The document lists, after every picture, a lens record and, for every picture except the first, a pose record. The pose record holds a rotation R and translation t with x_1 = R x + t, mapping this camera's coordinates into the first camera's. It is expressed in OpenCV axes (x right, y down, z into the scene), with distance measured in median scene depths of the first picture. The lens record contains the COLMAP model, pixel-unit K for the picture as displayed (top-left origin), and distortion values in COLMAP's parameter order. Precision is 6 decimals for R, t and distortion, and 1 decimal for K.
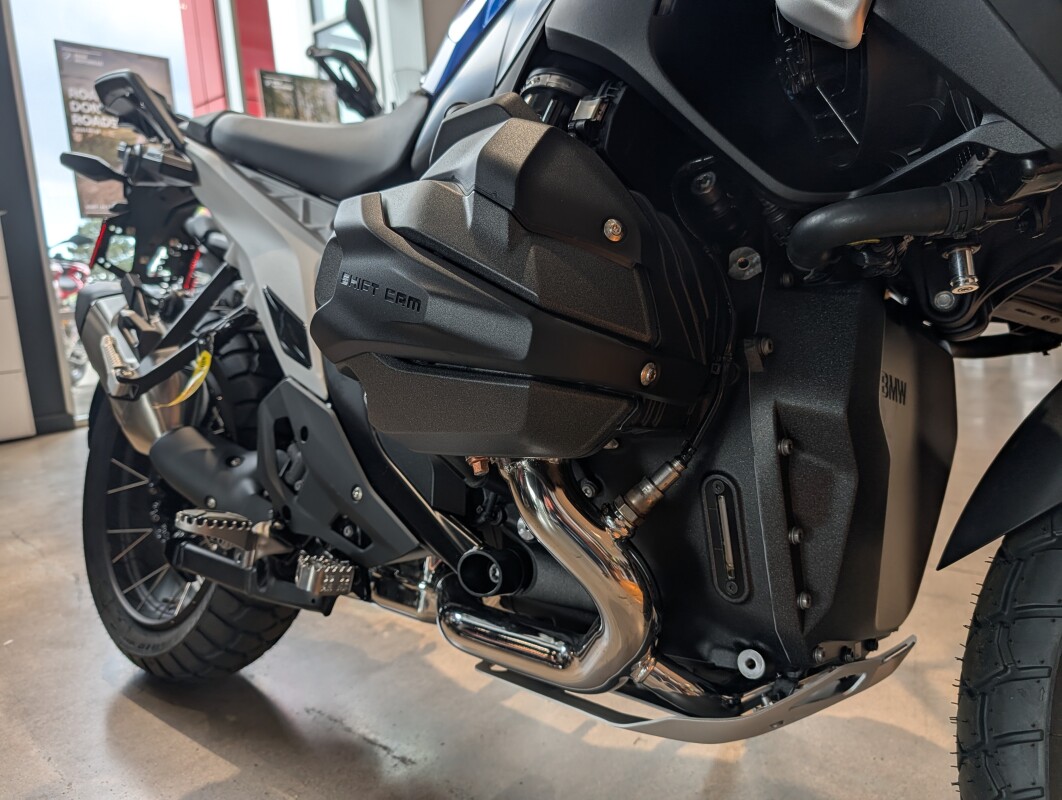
lens RADIAL K [[744.6, 0, 531.0], [0, 744.6, 400.0], [0, 0, 1]] dist [-0.000907, -0.000356]
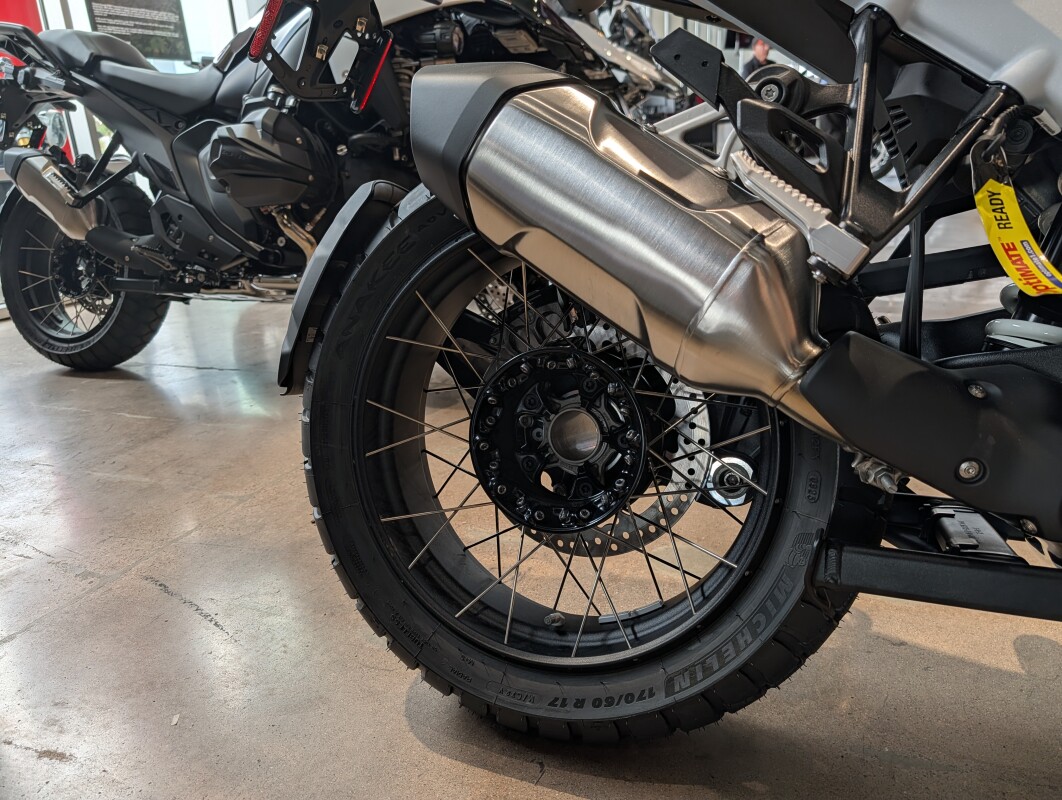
lens RADIAL K [[744.6, 0, 531.0], [0, 744.6, 400.0], [0, 0, 1]] dist [-0.000907, -0.000356]
pose [[0.934512, -0.086313, 0.345308, -0.181390], [0.030170, 0.985869, 0.164778, 0.412495], [-0.354651, -0.143569, 0.923910, -2.643379]]
